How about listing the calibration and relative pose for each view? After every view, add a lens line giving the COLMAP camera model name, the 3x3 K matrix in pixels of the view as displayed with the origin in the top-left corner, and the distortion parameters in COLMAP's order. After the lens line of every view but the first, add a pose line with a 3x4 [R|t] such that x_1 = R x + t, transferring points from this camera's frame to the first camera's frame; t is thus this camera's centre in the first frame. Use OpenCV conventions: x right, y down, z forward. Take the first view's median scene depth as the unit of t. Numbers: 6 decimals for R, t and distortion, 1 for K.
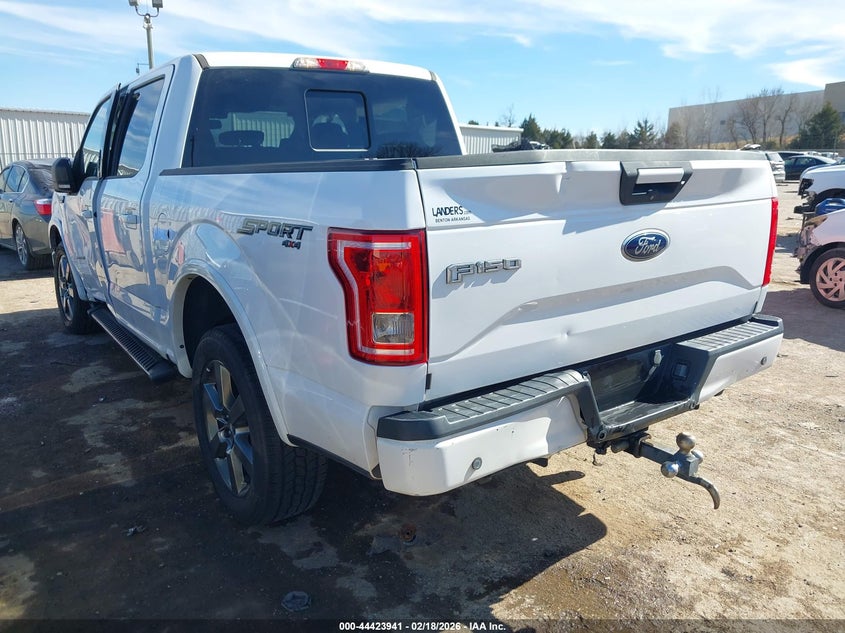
lens RADIAL K [[673.4, 0, 418.2], [0, 673.4, 317.3], [0, 0, 1]] dist [-0.006013, 0.001312]
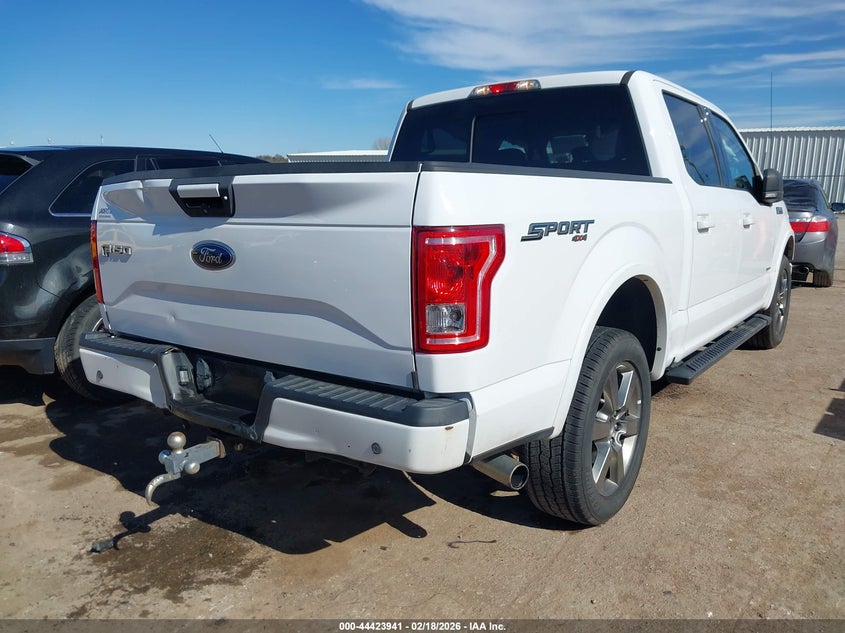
lens RADIAL K [[673.4, 0, 417.7], [0, 673.4, 315.2], [0, 0, 1]] dist [-0.006013, 0.001312]
pose [[0.300844, 0.177643, -0.936982, 1.454446], [-0.208191, 0.971035, 0.117253, -0.208392], [0.930672, 0.159796, 0.329114, 0.964926]]
